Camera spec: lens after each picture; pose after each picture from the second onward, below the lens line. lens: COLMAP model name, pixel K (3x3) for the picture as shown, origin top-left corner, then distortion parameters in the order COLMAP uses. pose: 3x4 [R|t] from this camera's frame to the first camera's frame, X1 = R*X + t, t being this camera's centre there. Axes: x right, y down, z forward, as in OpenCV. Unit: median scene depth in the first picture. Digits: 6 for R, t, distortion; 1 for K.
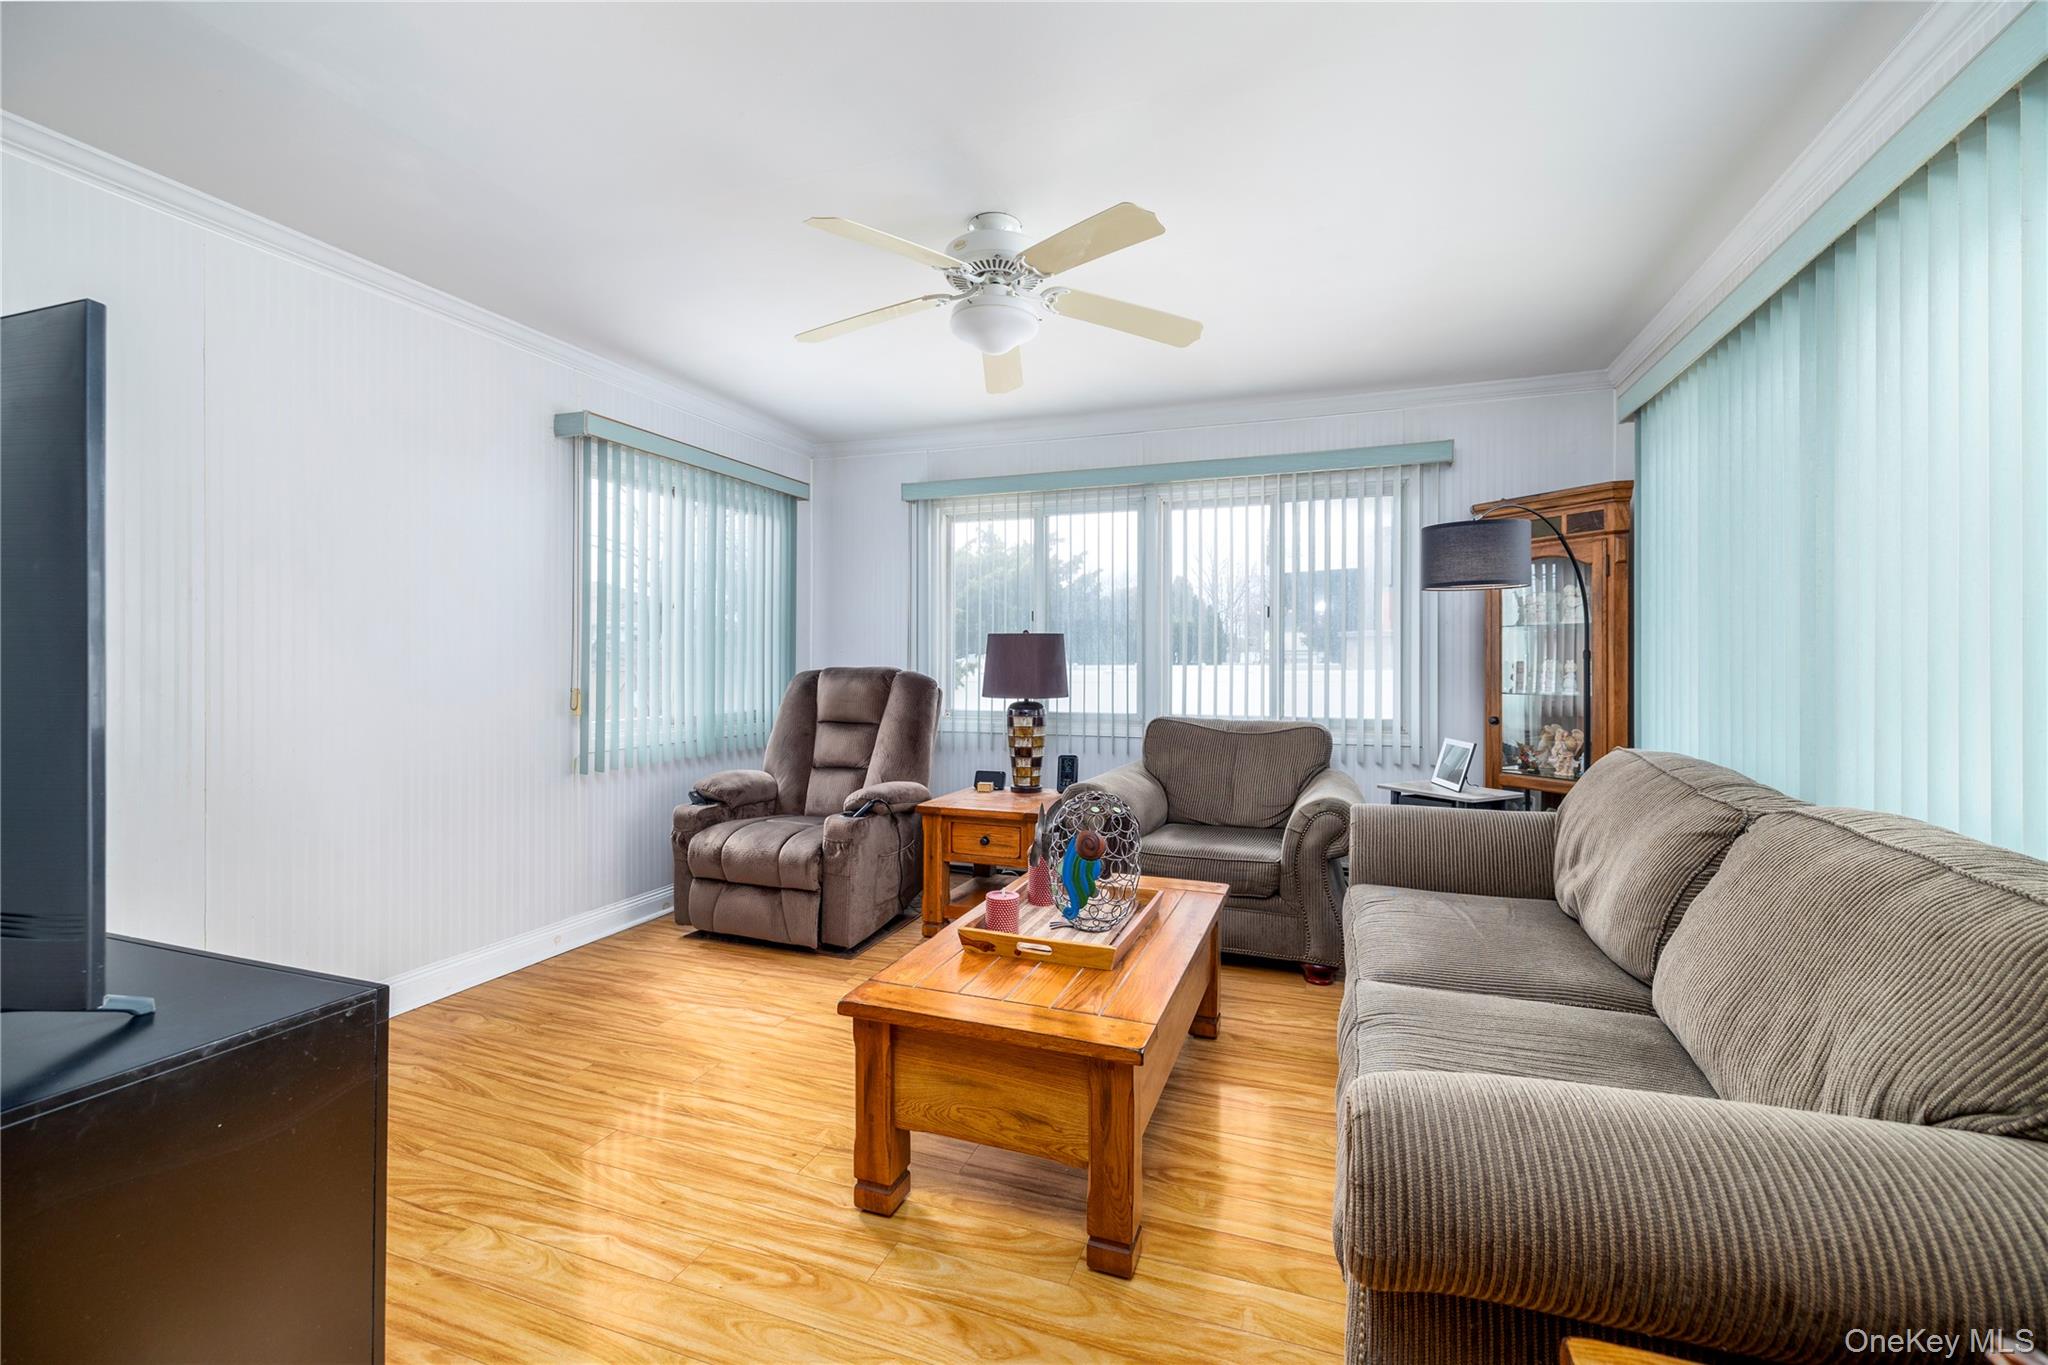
lens RADIAL K [[856.4, 0, 1037.3], [0, 856.4, 664.1], [0, 0, 1]] dist [0.000189, 0.000012]
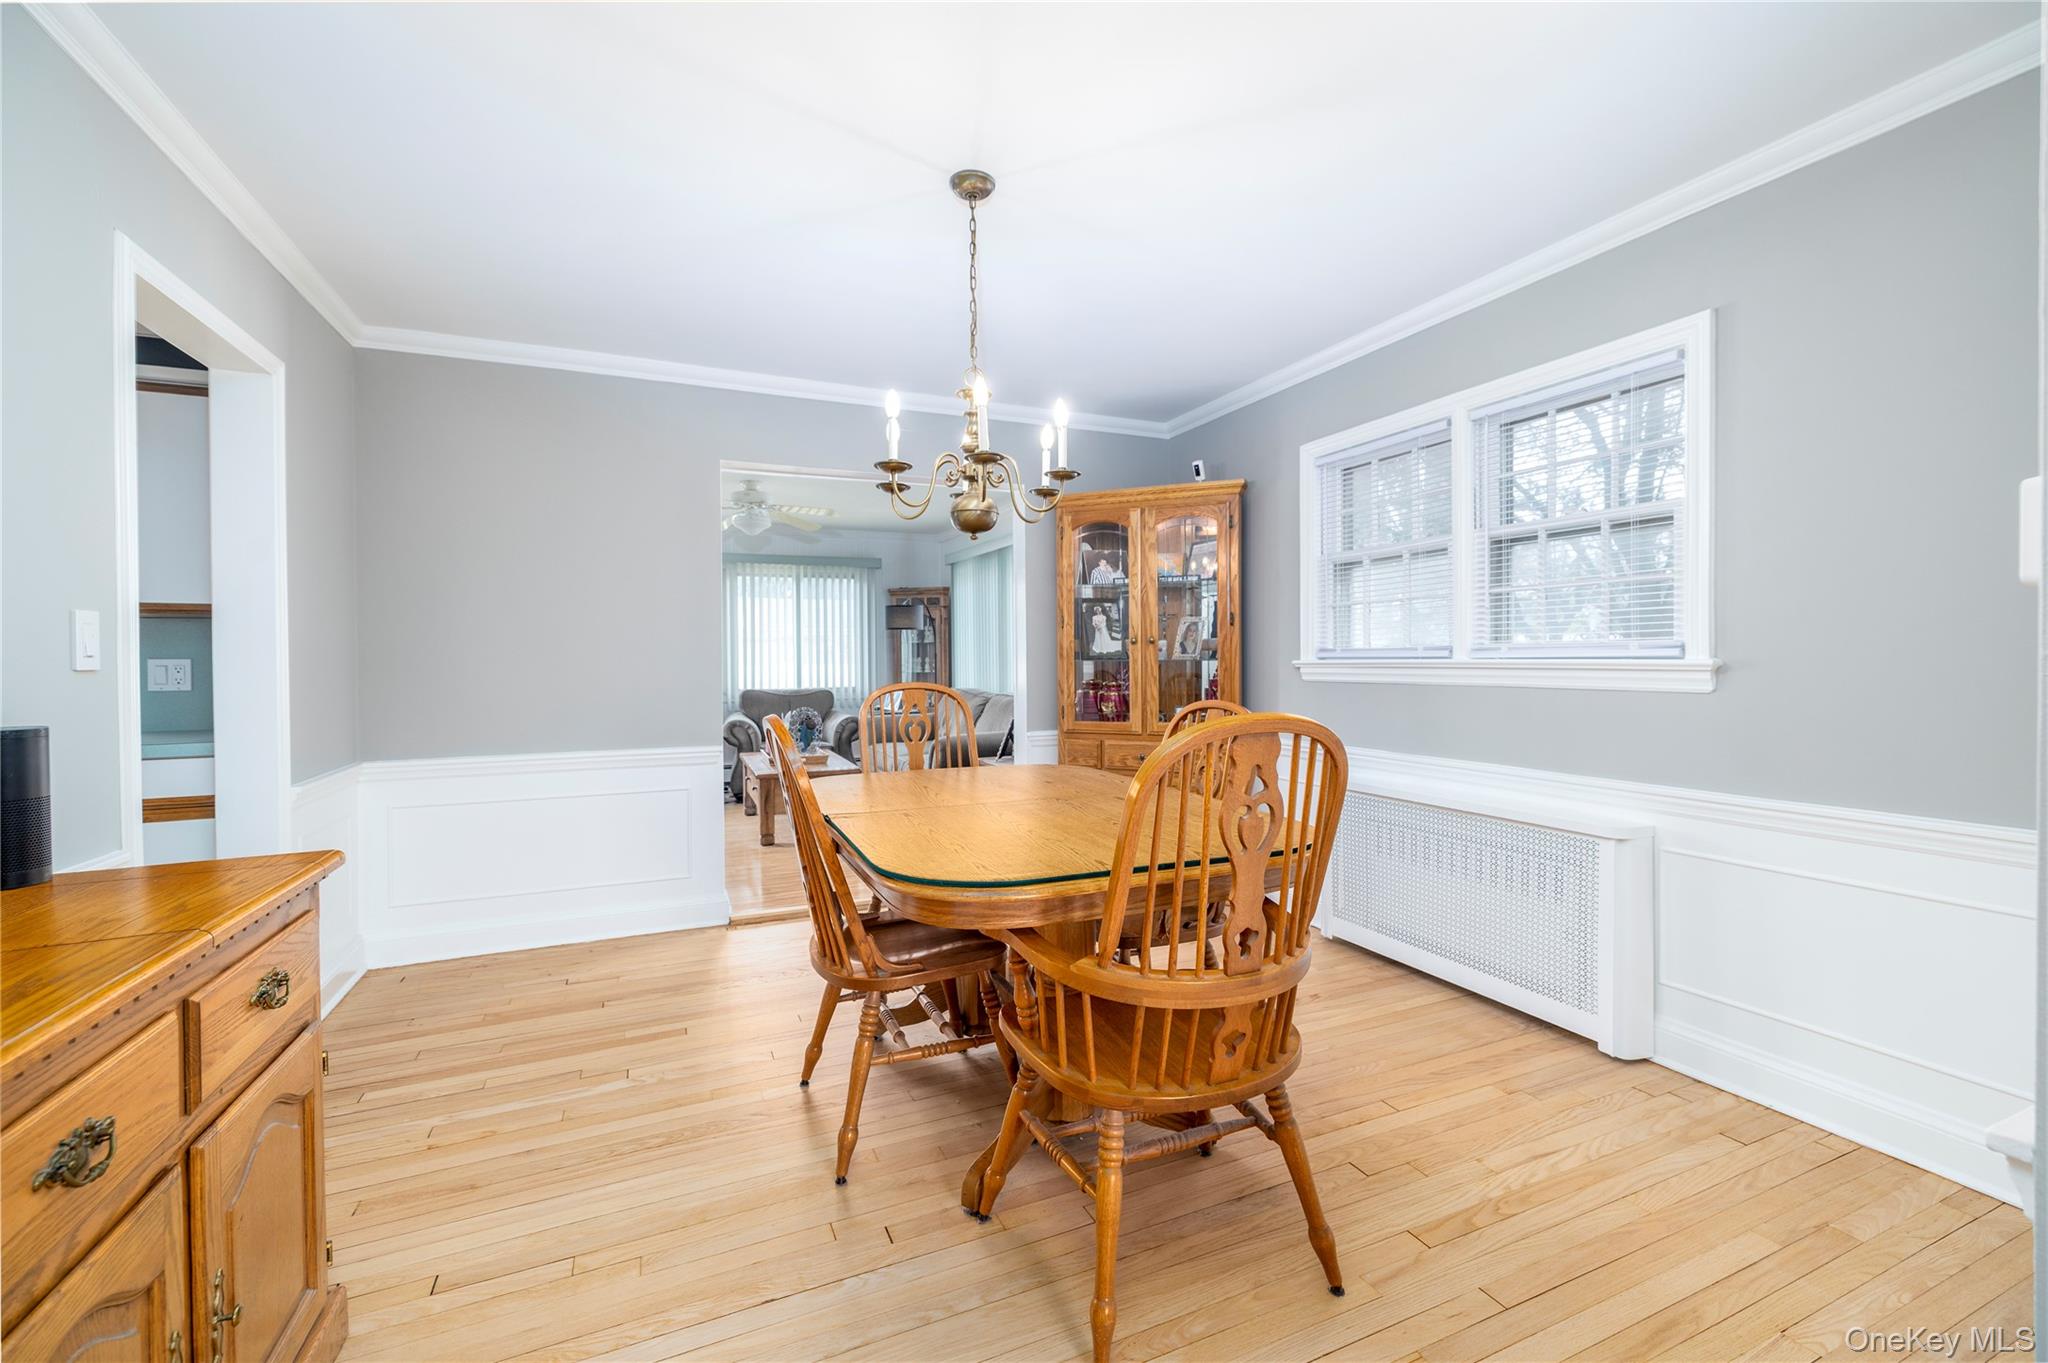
lens RADIAL K [[856.4, 0, 1037.3], [0, 856.4, 663.1], [0, 0, 1]] dist [0.000189, 0.000012]
pose [[0.718523, -0.012077, 0.695398, -0.864694], [0.010600, 0.999923, 0.006412, -0.000703], [-0.695422, 0.002764, 0.718596, -0.980131]]
